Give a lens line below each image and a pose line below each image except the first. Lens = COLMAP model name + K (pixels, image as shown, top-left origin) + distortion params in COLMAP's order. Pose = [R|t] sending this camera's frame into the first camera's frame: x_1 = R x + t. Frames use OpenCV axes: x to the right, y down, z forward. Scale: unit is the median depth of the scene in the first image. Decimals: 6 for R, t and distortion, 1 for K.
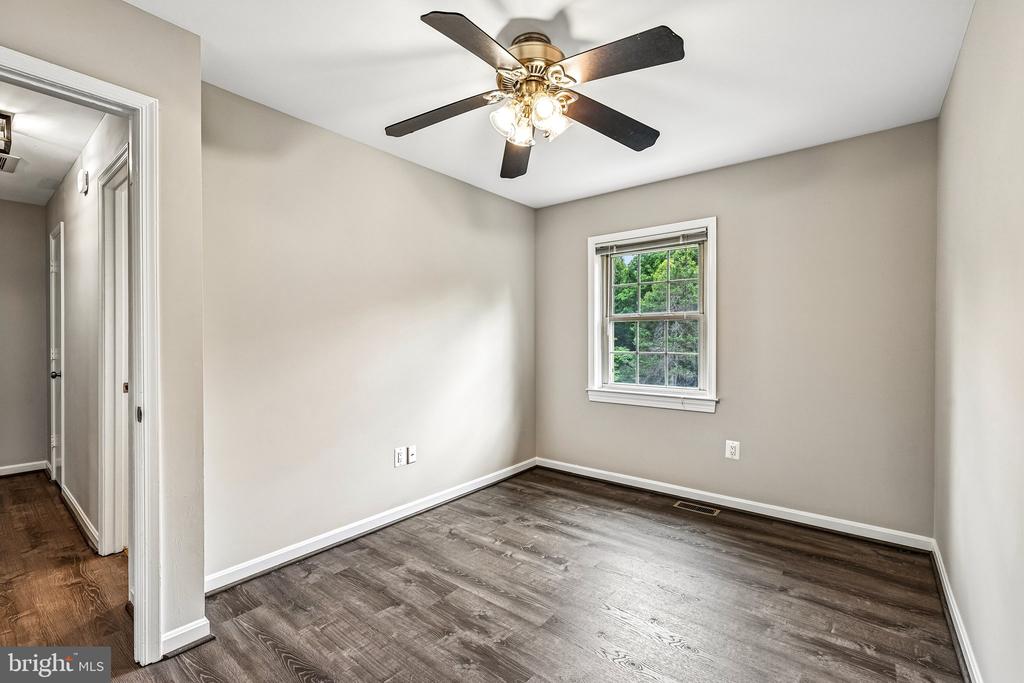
lens RADIAL K [[442.1, 0, 511.1], [0, 442.1, 339.2], [0, 0, 1]] dist [0.002426, -0.000008]
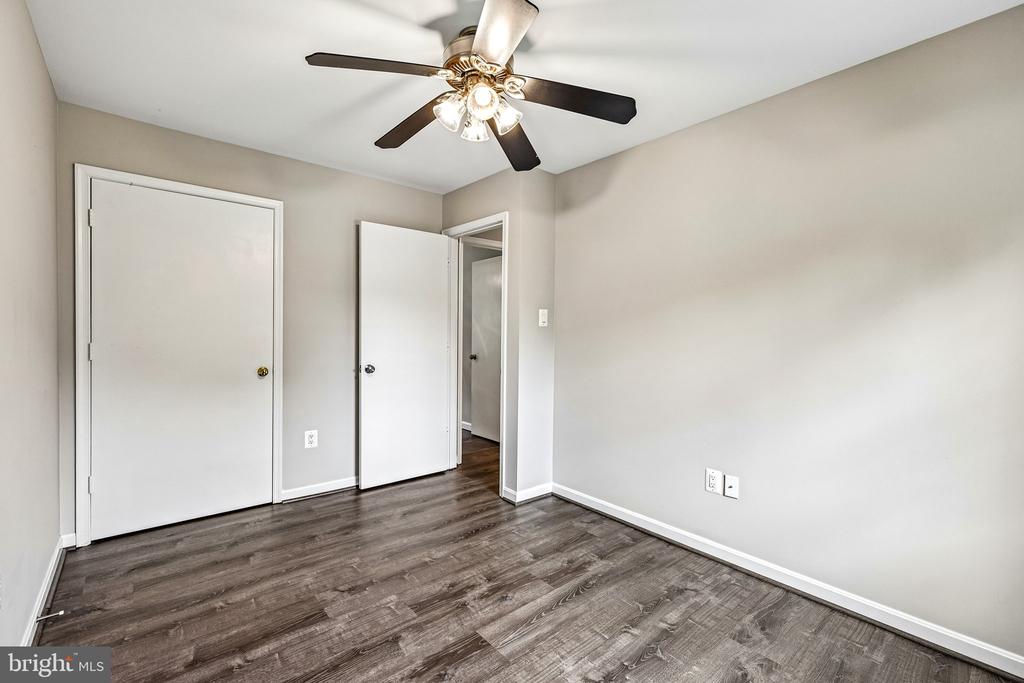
lens RADIAL K [[442.1, 0, 511.1], [0, 442.1, 339.2], [0, 0, 1]] dist [0.002426, -0.000008]
pose [[-0.185385, 0.010592, -0.982609, 0.708054], [-0.017399, 0.999750, 0.014060, -0.003136], [0.982512, 0.019703, -0.185154, 0.883032]]
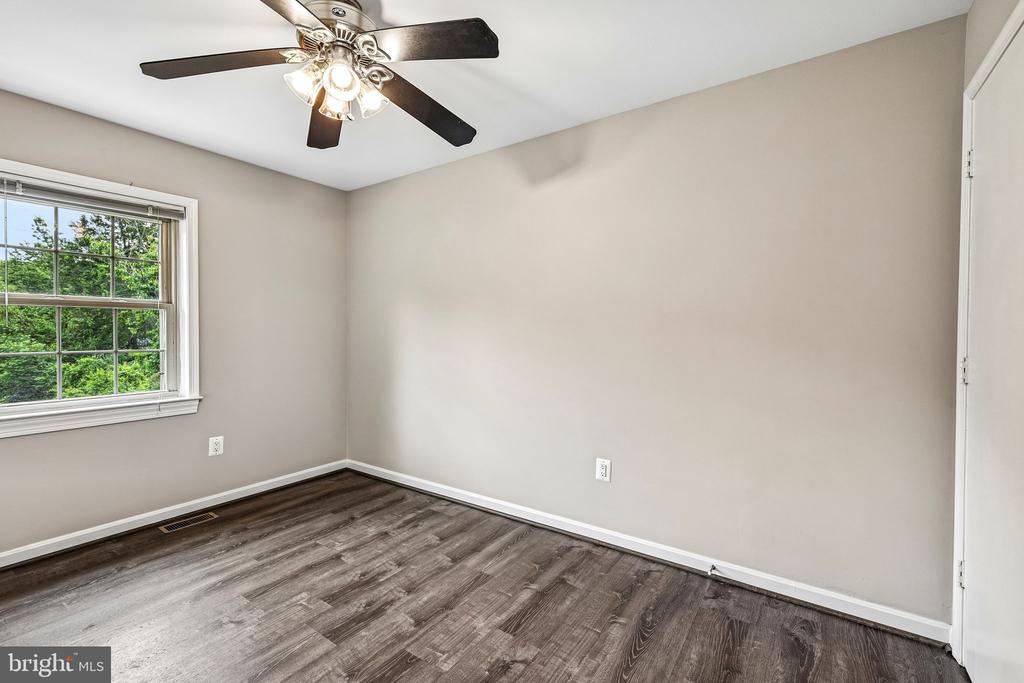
lens RADIAL K [[442.1, 0, 511.1], [0, 442.1, 339.2], [0, 0, 1]] dist [0.002426, -0.000008]
pose [[-0.071758, -0.015999, 0.997294, -0.616145], [0.001587, 0.999868, 0.016155, -0.000718], [-0.997421, 0.002742, -0.071723, 0.499406]]
